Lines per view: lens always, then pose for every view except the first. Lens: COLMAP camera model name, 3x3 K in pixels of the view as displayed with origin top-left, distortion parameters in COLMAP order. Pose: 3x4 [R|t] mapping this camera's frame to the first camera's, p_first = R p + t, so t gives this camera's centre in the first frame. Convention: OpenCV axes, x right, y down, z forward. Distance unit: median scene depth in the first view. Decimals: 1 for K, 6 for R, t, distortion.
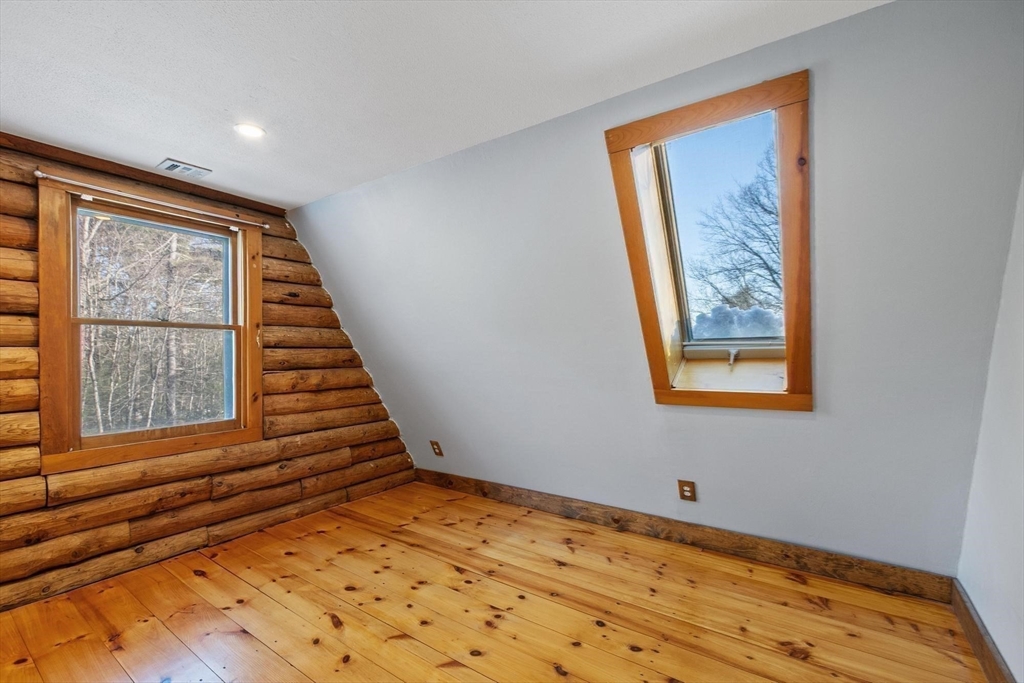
lens RADIAL K [[447.1, 0, 516.3], [0, 447.1, 346.9], [0, 0, 1]] dist [-0.000114, 0.000289]
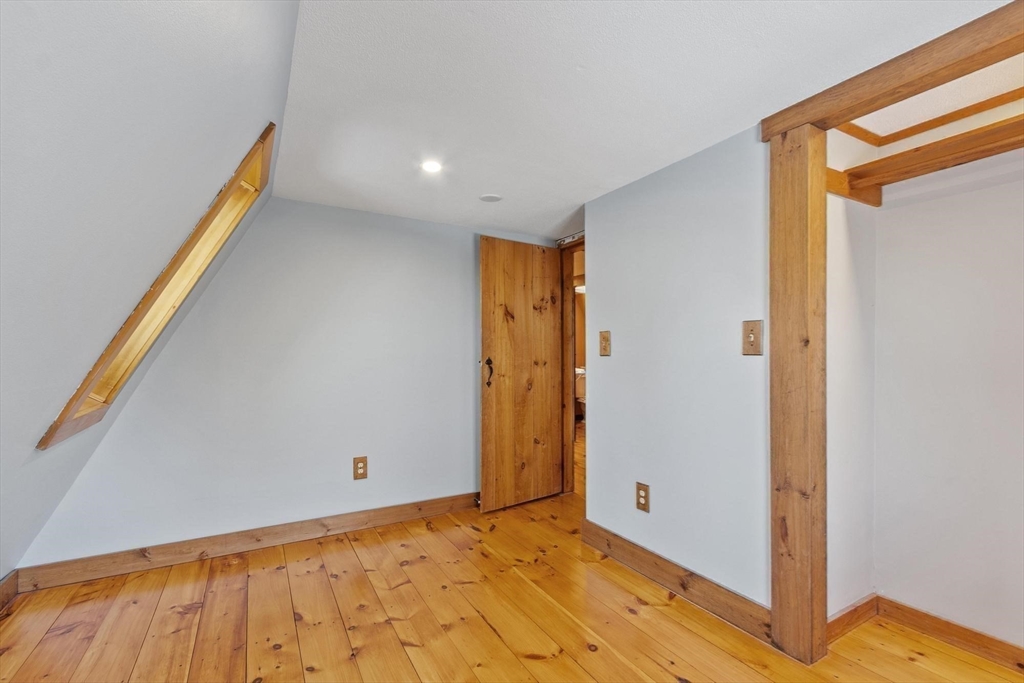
lens RADIAL K [[447.1, 0, 503.0], [0, 447.1, 356.0], [0, 0, 1]] dist [-0.000114, 0.000289]
pose [[-0.901496, 0.006198, 0.432744, -0.490106], [0.006251, 0.999980, -0.001299, 0.004891], [-0.432743, 0.001534, -0.901516, 1.272243]]
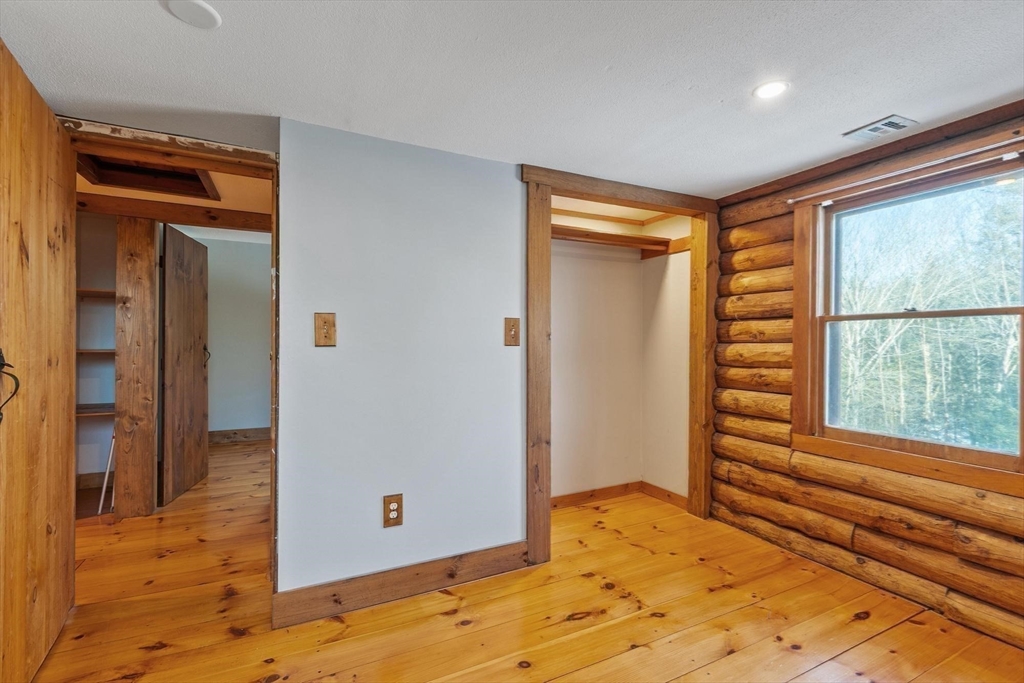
lens RADIAL K [[447.1, 0, 514.0], [0, 447.1, 343.0], [0, 0, 1]] dist [-0.000114, 0.000289]
pose [[-0.482144, -0.000667, -0.876092, 0.329697], [0.002902, 0.999993, -0.002358, 0.001105], [0.876087, -0.003680, -0.482139, 0.842526]]
